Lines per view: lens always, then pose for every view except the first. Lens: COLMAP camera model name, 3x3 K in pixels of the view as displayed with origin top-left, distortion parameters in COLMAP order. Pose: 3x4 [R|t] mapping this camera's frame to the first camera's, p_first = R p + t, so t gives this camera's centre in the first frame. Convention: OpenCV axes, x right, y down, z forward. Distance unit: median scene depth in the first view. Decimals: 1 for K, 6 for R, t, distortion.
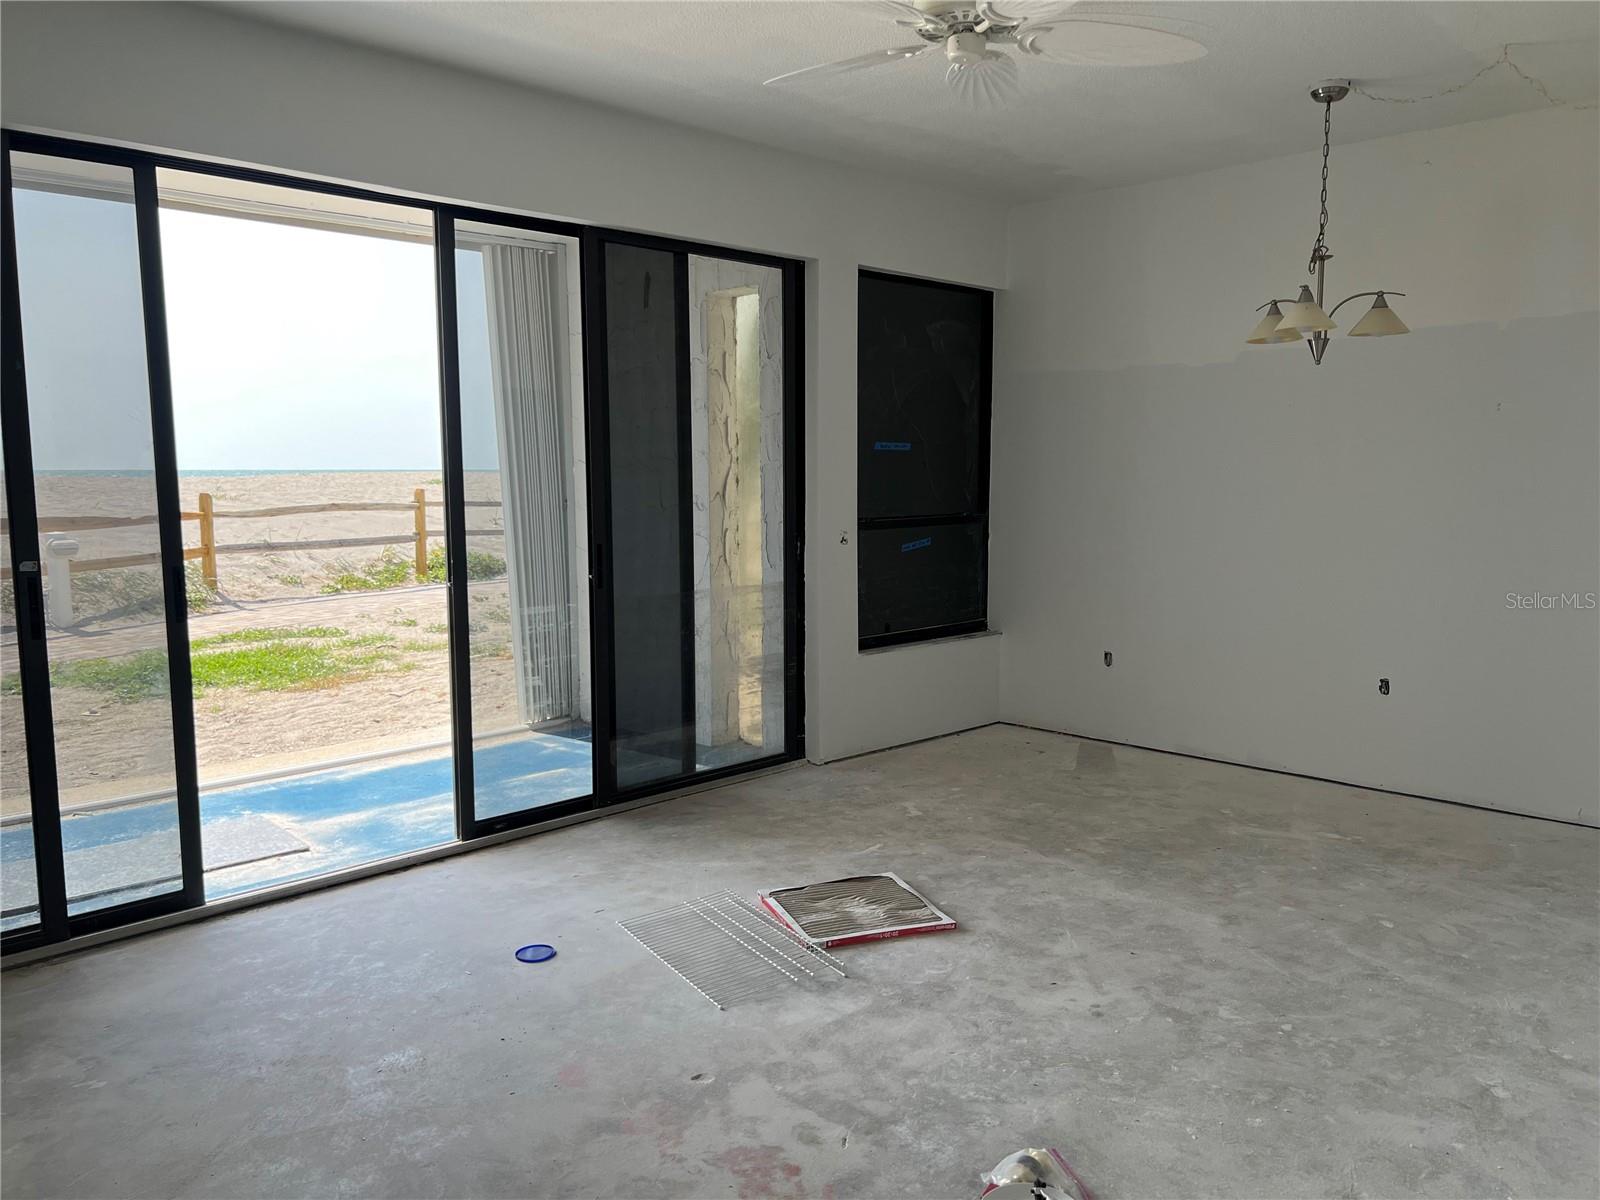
lens RADIAL K [[1207.3, 0, 804.2], [0, 1207.3, 601.7], [0, 0, 1]] dist [0.050241, -0.045663]
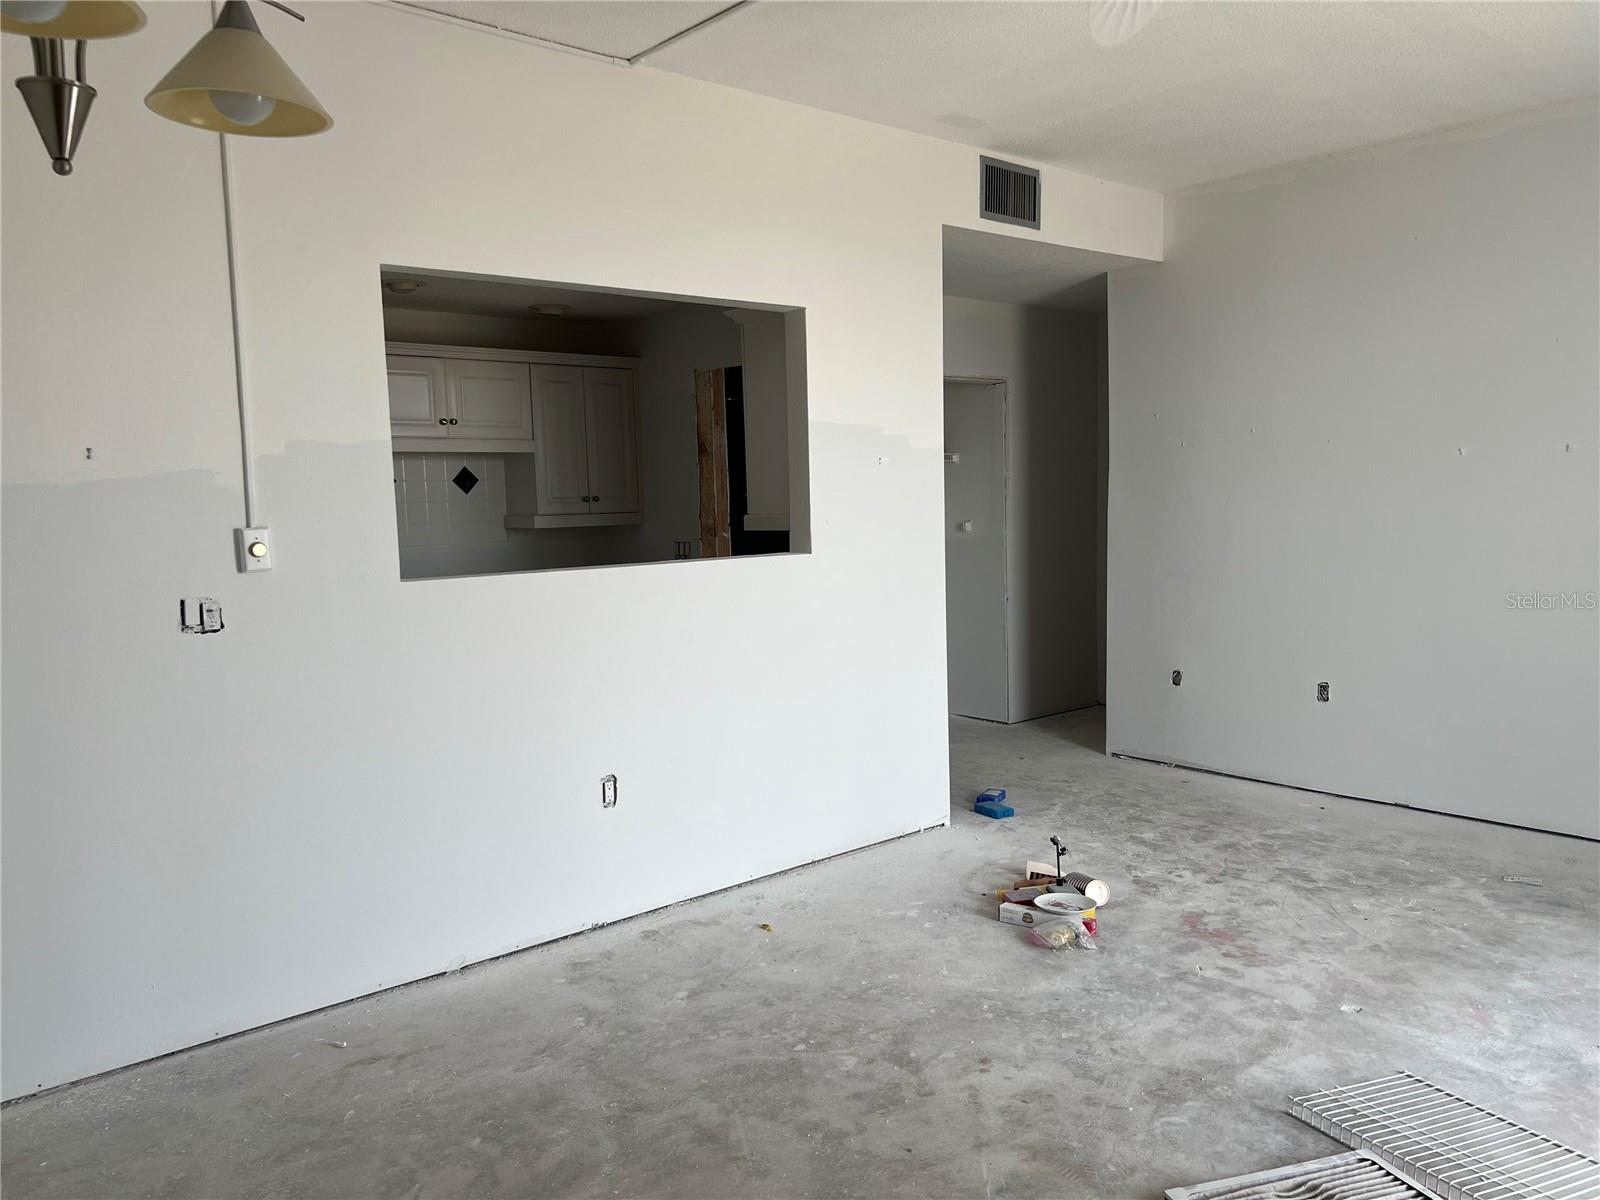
lens RADIAL K [[1207.3, 0, 798.5], [0, 1207.3, 599.2], [0, 0, 1]] dist [0.050241, -0.045663]
pose [[-0.997929, 0.021961, 0.060461, 0.323604], [0.033570, 0.979570, 0.198282, -0.208780], [-0.054872, 0.199901, -0.978278, 1.878886]]
